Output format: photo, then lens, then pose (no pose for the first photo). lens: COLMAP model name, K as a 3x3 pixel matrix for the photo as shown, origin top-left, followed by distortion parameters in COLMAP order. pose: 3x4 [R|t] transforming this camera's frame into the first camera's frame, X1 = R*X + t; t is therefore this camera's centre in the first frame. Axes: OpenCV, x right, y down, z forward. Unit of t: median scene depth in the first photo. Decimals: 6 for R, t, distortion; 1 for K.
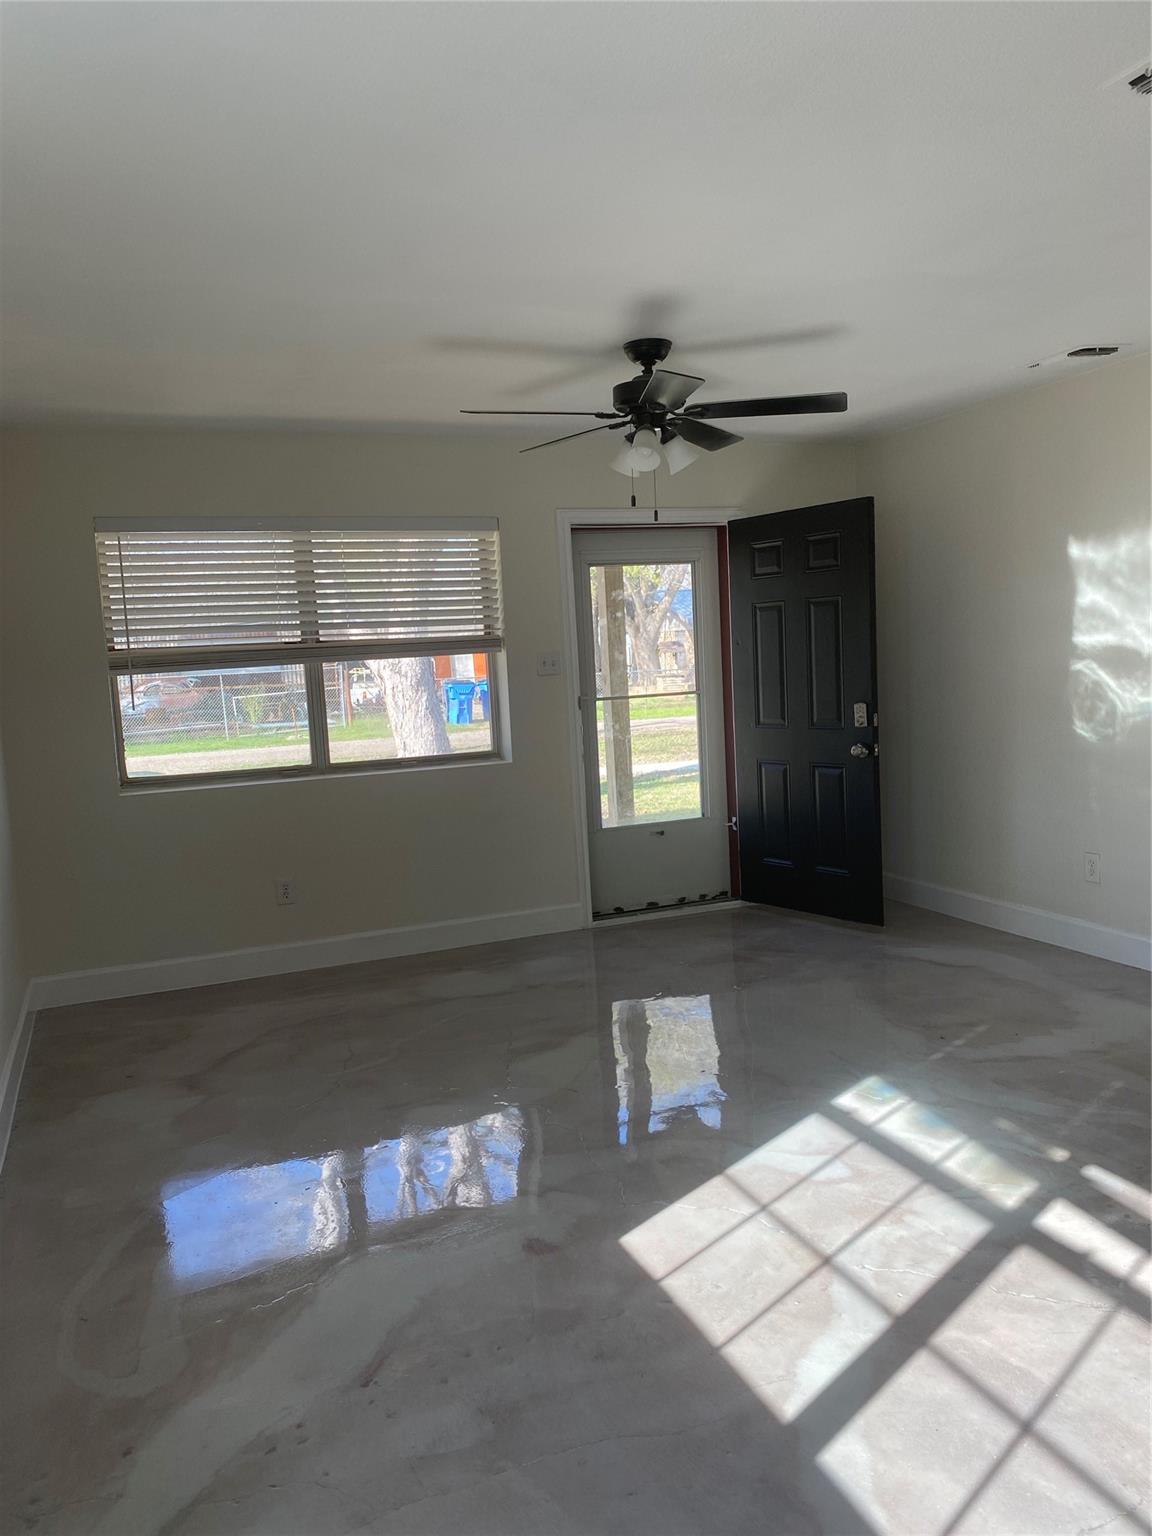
lens RADIAL K [[1161.8, 0, 576.0], [0, 1161.8, 768.0], [0, 0, 1]] dist [0.046571, 0.000748]
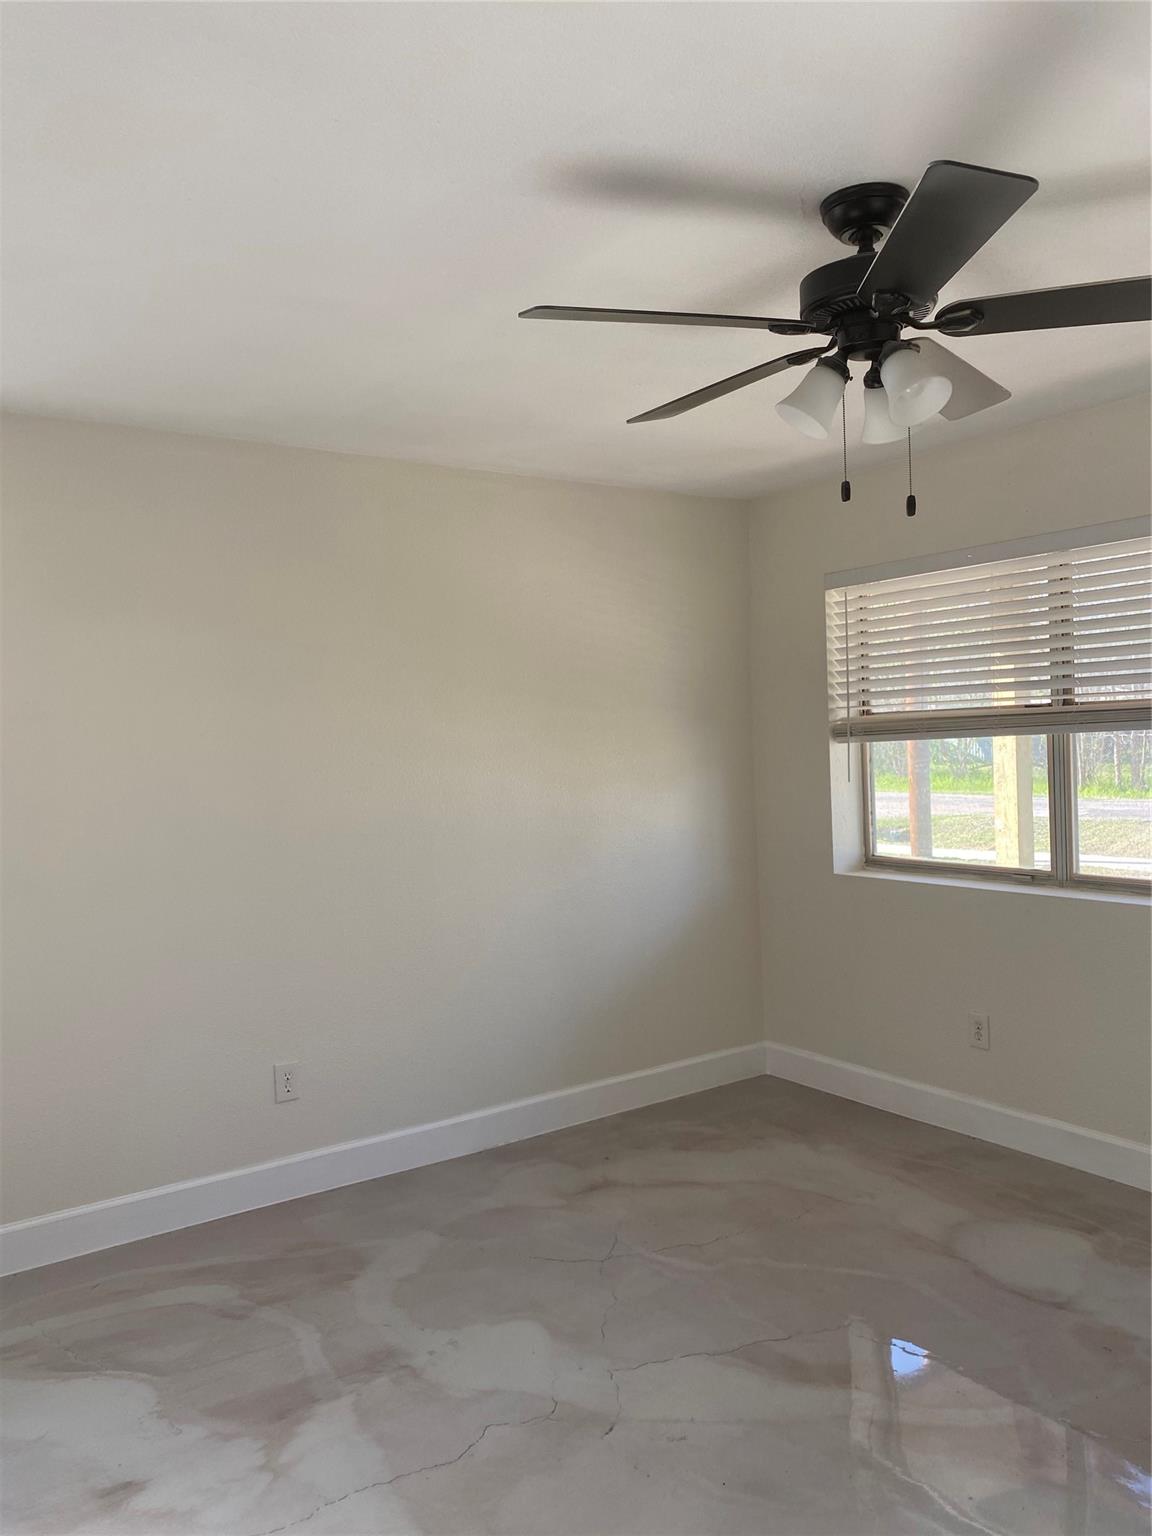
lens RADIAL K [[1161.8, 0, 576.0], [0, 1161.8, 768.0], [0, 0, 1]] dist [0.046571, 0.000748]
pose [[0.254603, 0.063050, -0.964988, 0.417685], [-0.072711, 0.996296, 0.045912, -0.083033], [0.964308, 0.058476, 0.258244, 0.543092]]
